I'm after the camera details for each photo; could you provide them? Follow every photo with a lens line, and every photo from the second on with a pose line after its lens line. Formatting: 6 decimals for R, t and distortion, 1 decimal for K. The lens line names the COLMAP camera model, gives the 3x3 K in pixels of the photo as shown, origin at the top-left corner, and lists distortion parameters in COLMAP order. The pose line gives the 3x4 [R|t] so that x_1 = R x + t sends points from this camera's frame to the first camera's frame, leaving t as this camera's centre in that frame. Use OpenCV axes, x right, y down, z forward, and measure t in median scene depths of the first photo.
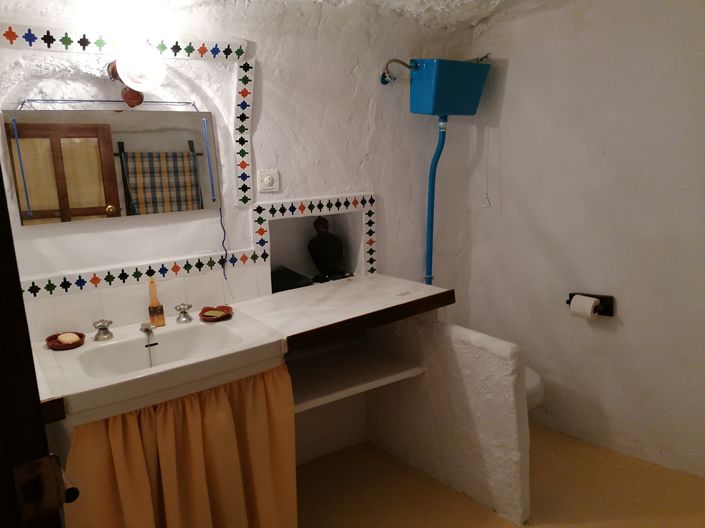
lens RADIAL K [[537.8, 0, 351.1], [0, 537.8, 264.4], [0, 0, 1]] dist [0.070617, -0.036547]
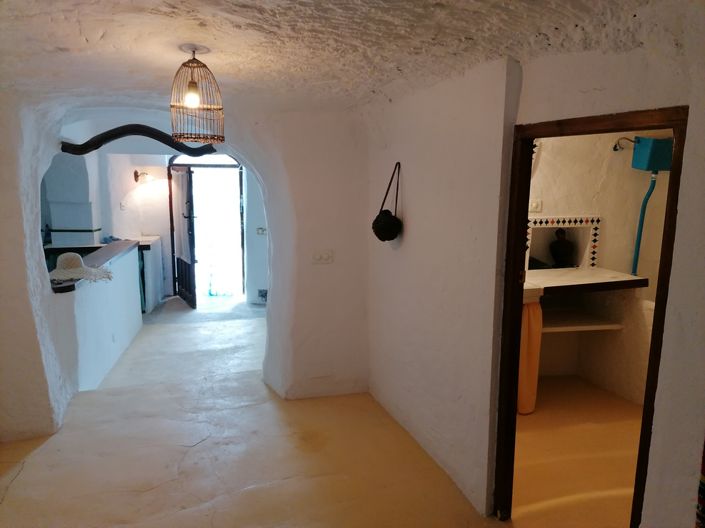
lens RADIAL K [[537.8, 0, 354.2], [0, 537.8, 263.7], [0, 0, 1]] dist [0.070617, -0.036547]
pose [[0.931125, 0.104854, -0.349301, -0.060380], [-0.112515, 0.993649, -0.001652, 0.096979], [0.346910, 0.040840, 0.937009, -0.800999]]
